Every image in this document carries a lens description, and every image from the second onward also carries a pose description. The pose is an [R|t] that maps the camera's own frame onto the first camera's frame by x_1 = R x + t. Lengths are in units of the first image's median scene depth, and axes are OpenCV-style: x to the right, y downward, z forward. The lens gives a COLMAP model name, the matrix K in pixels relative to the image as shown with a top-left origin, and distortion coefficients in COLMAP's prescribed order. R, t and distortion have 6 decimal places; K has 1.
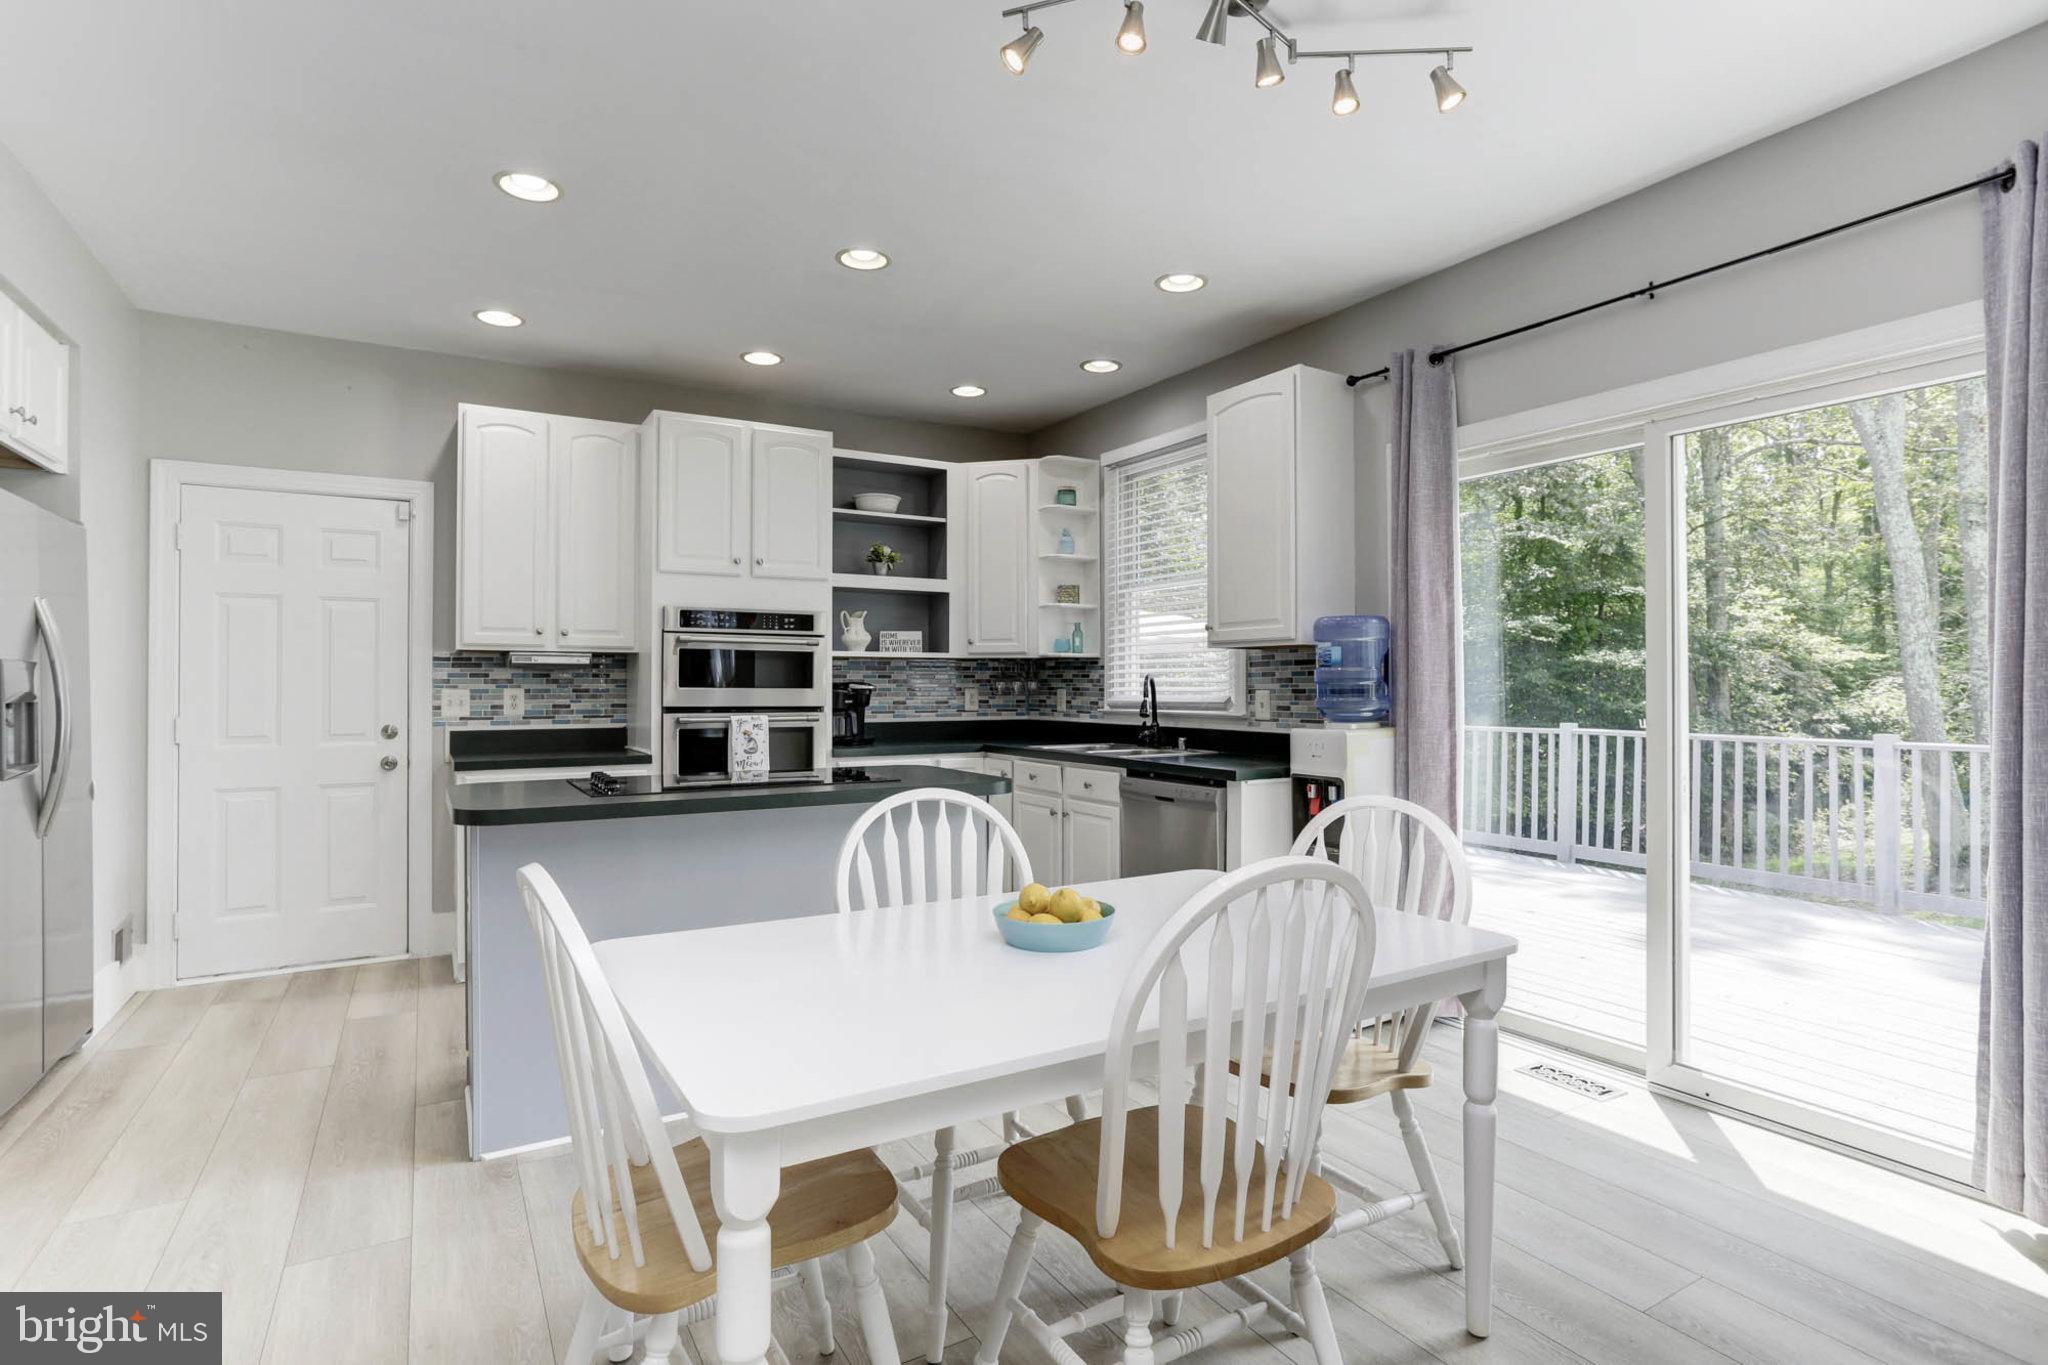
lens RADIAL K [[1016.5, 0, 1010.3], [0, 1016.5, 668.5], [0, 0, 1]] dist [-0.051037, 0.031479]
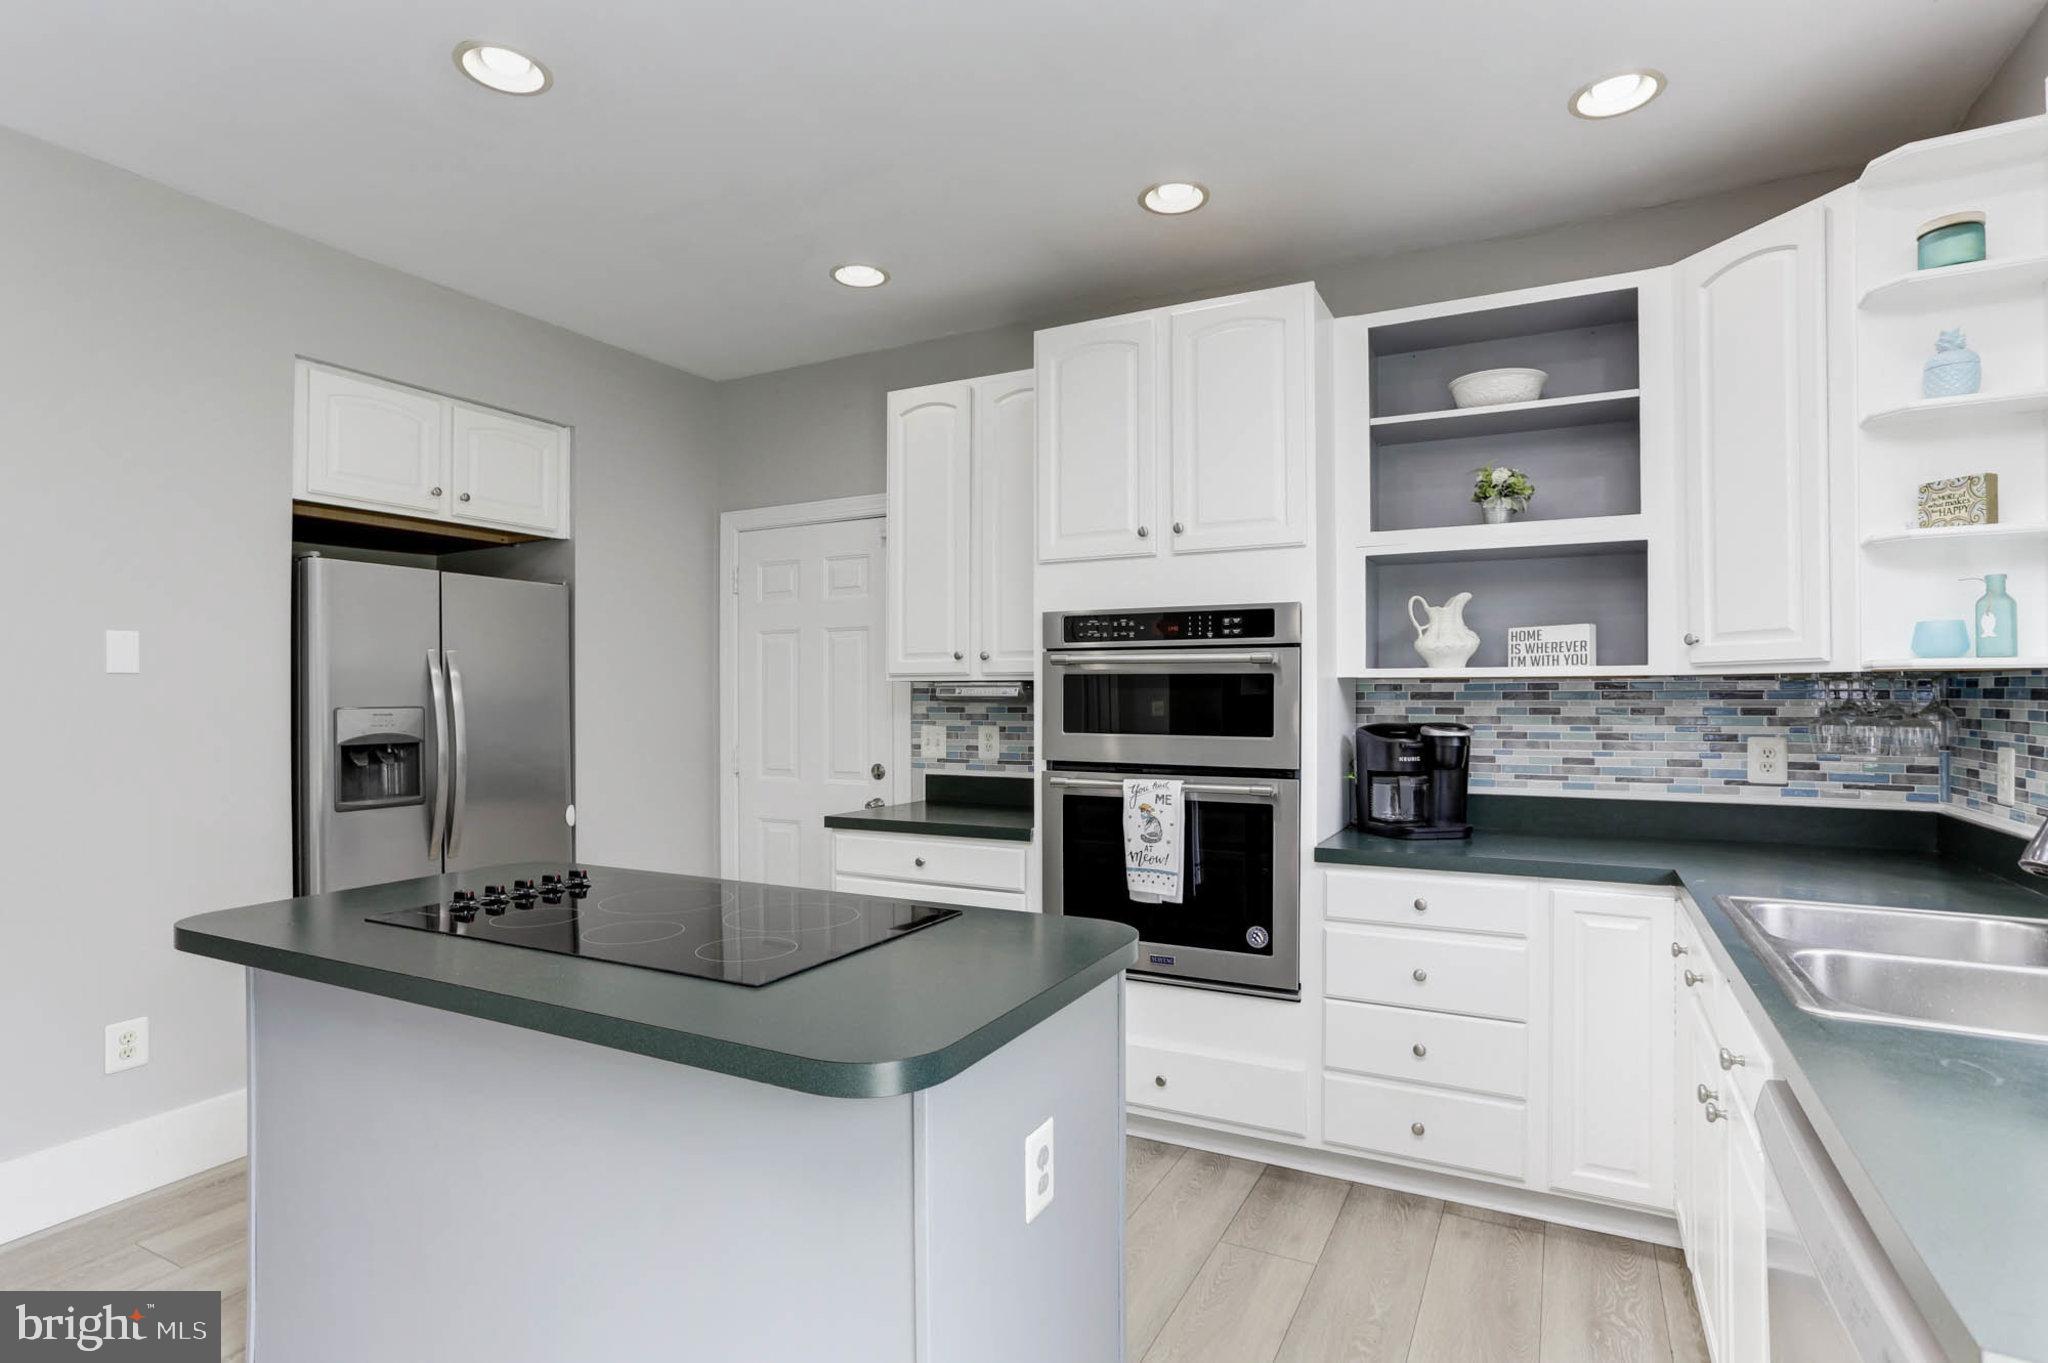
lens RADIAL K [[1016.5, 0, 1016.5], [0, 1016.5, 682.0], [0, 0, 1]] dist [-0.051037, 0.031479]
pose [[0.530923, -0.011892, -0.847336, 0.216742], [0.014858, 0.999878, -0.004723, -0.011286], [0.847290, -0.010082, 0.531035, 0.589324]]
